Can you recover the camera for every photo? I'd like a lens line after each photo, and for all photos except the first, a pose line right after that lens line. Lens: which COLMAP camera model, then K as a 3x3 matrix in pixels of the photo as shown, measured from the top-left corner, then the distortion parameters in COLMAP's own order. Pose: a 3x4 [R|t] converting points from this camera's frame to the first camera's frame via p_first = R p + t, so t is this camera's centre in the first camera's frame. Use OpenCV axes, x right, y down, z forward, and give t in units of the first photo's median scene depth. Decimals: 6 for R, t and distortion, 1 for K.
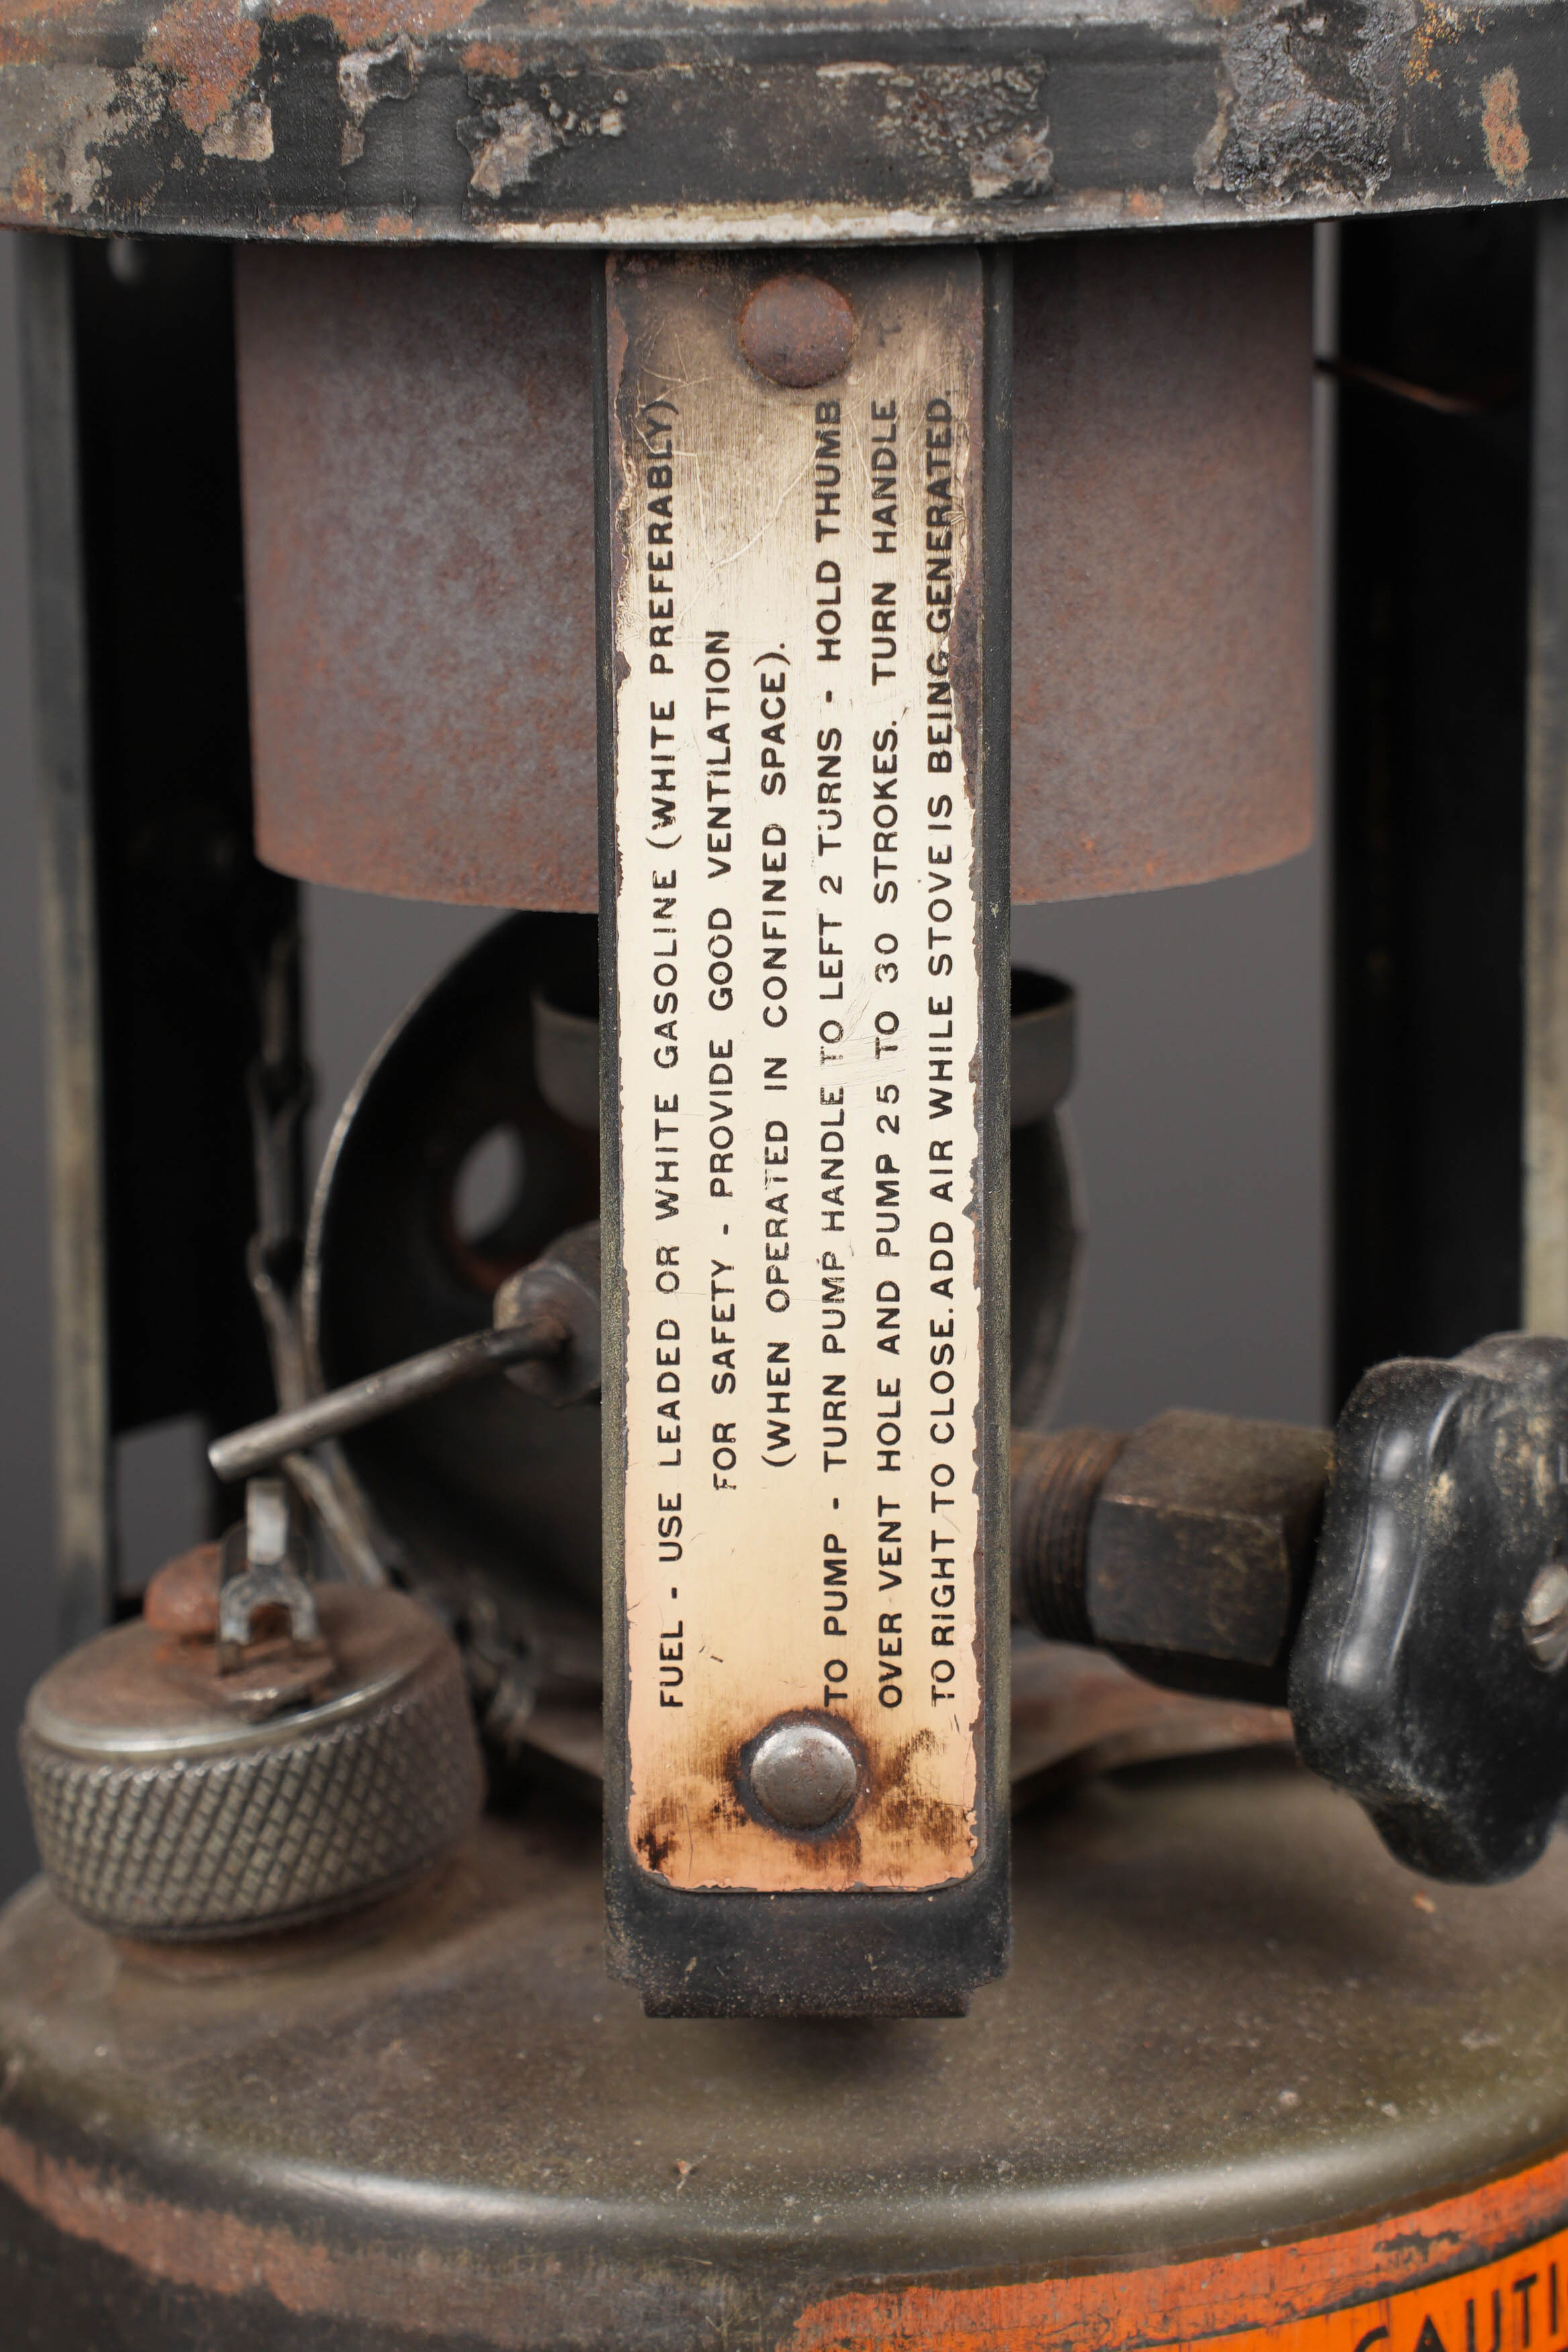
lens RADIAL K [[7604.7, 0, 786.7], [0, 7604.7, 1161.6], [0, 0, 1]] dist [0.584984, 0.000000]
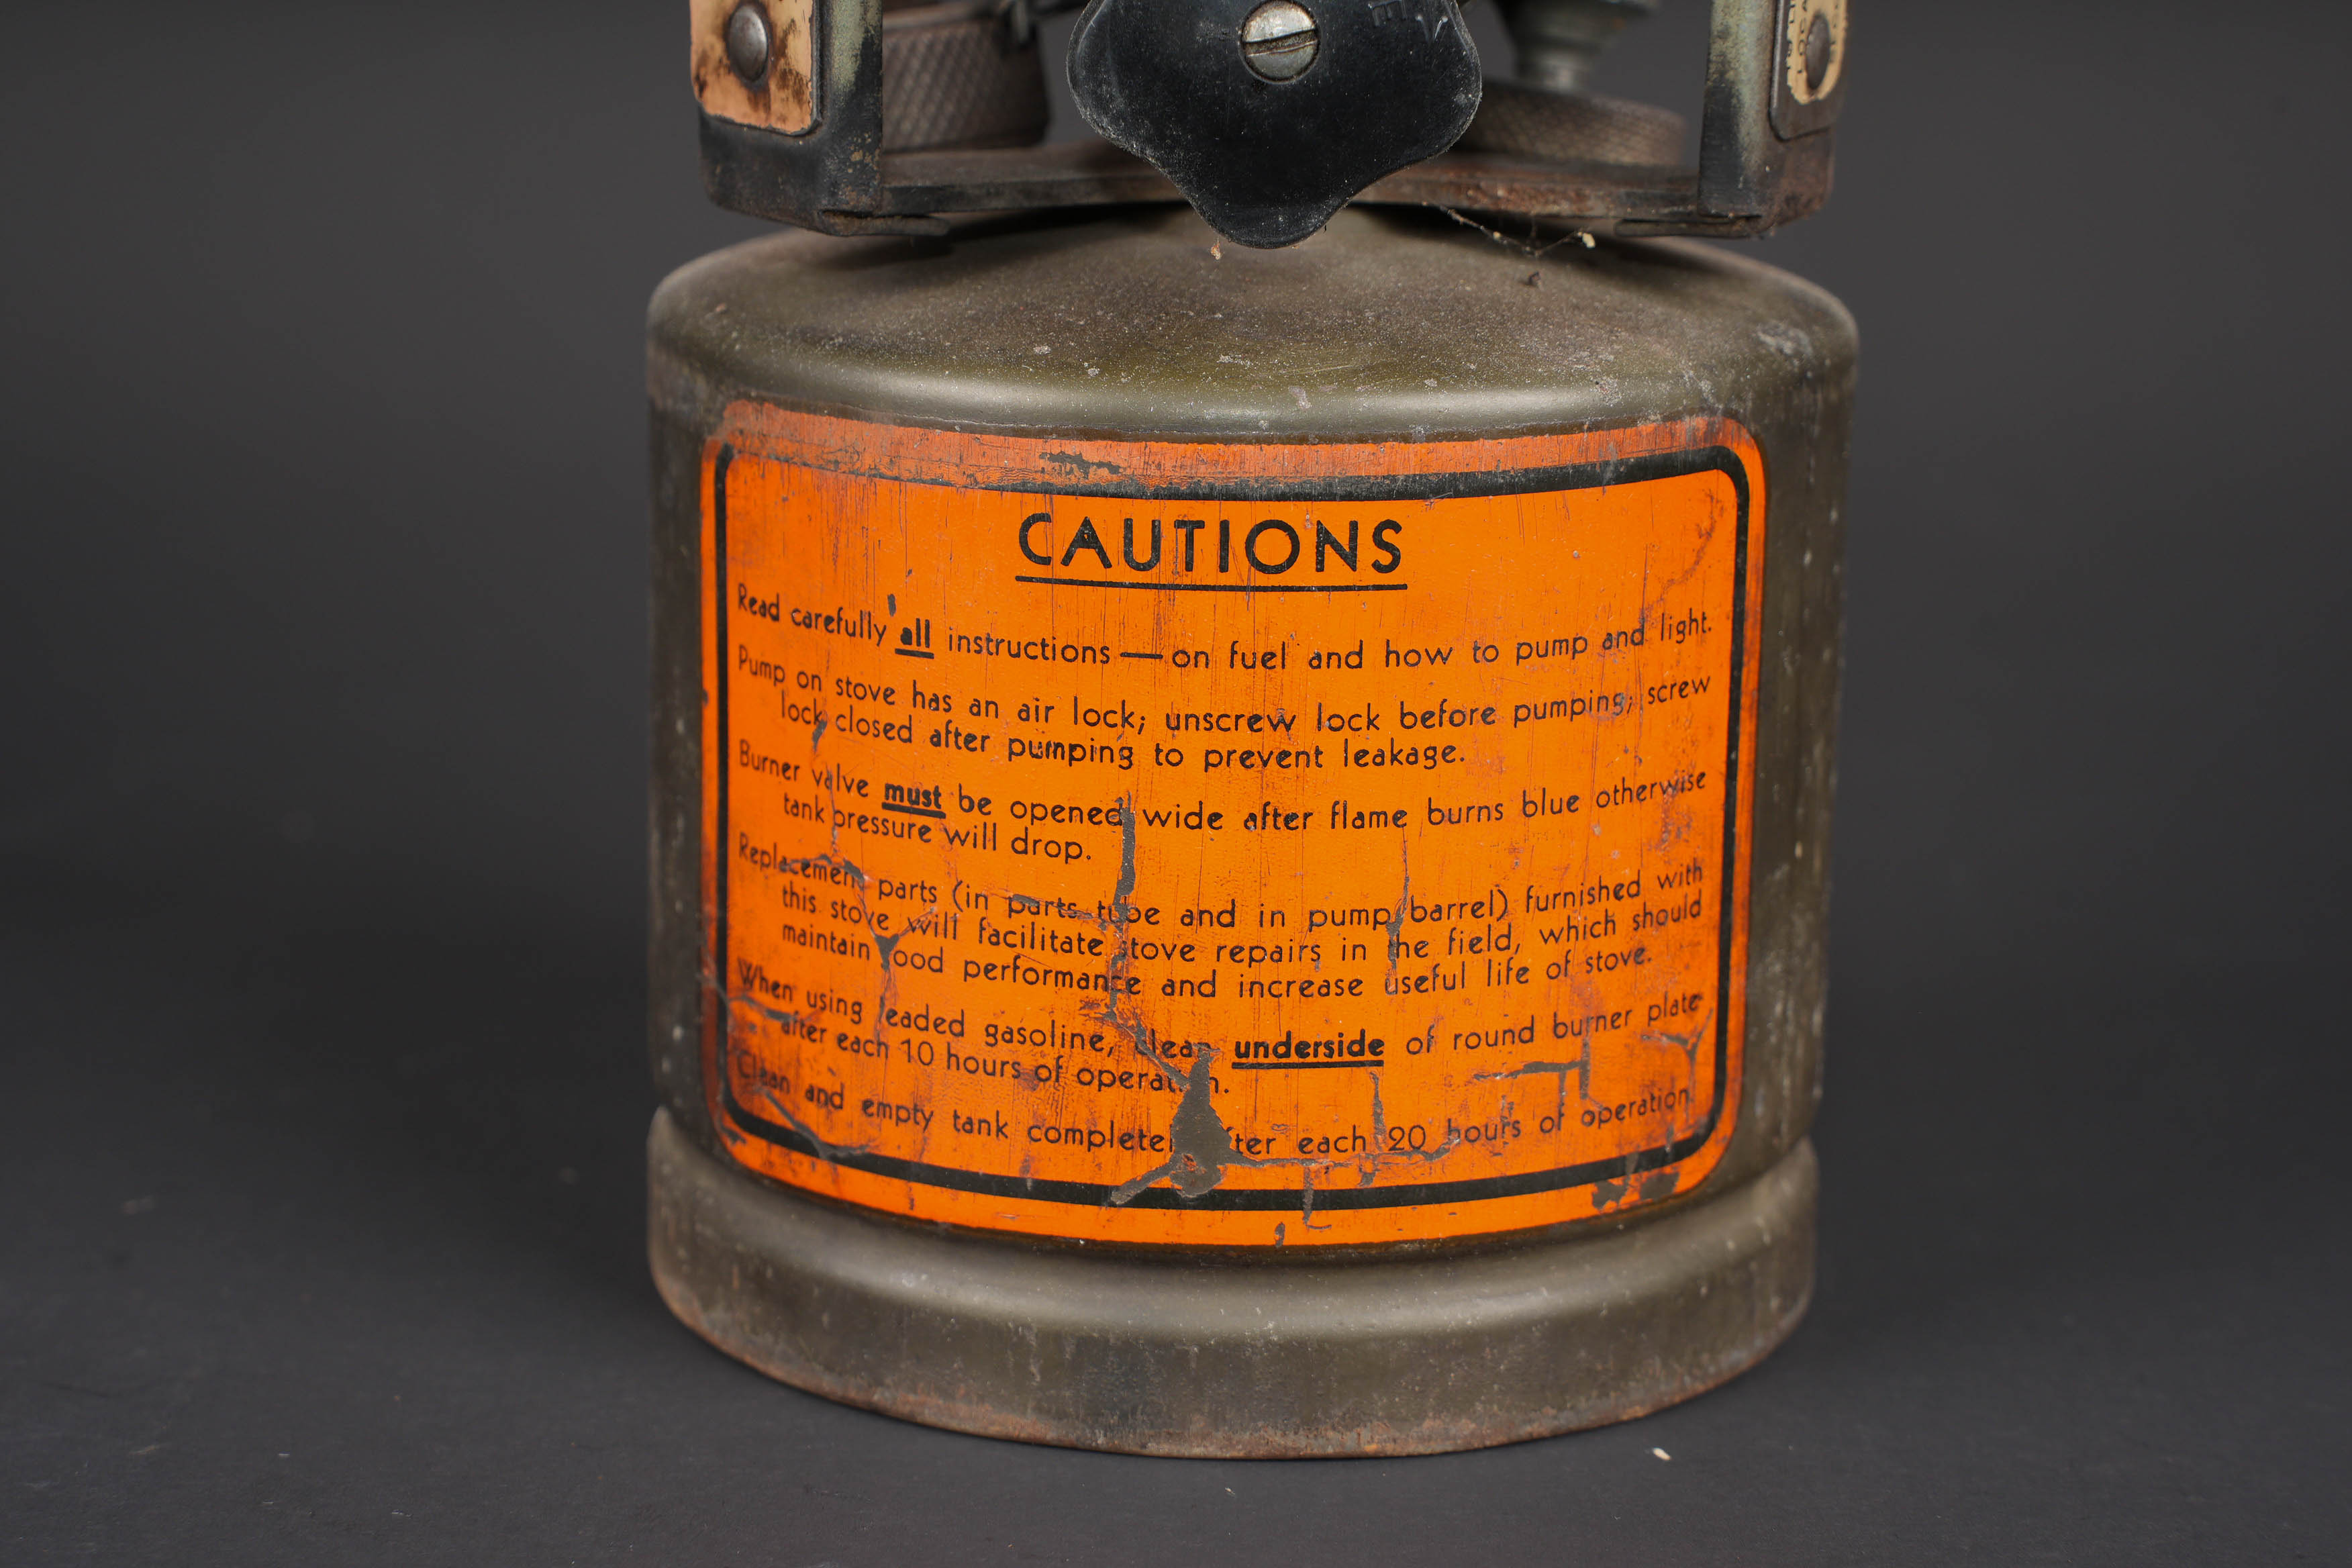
lens RADIAL K [[4981.6, 0, 1188.4], [0, 4981.6, 796.5], [0, 0, 1]] dist [0.547922, 0.000000]
pose [[0.581682, 0.215894, -0.784242, 0.861199], [-0.176152, 0.974689, 0.137668, 0.073534], [0.794114, 0.058067, 0.604989, 0.489394]]
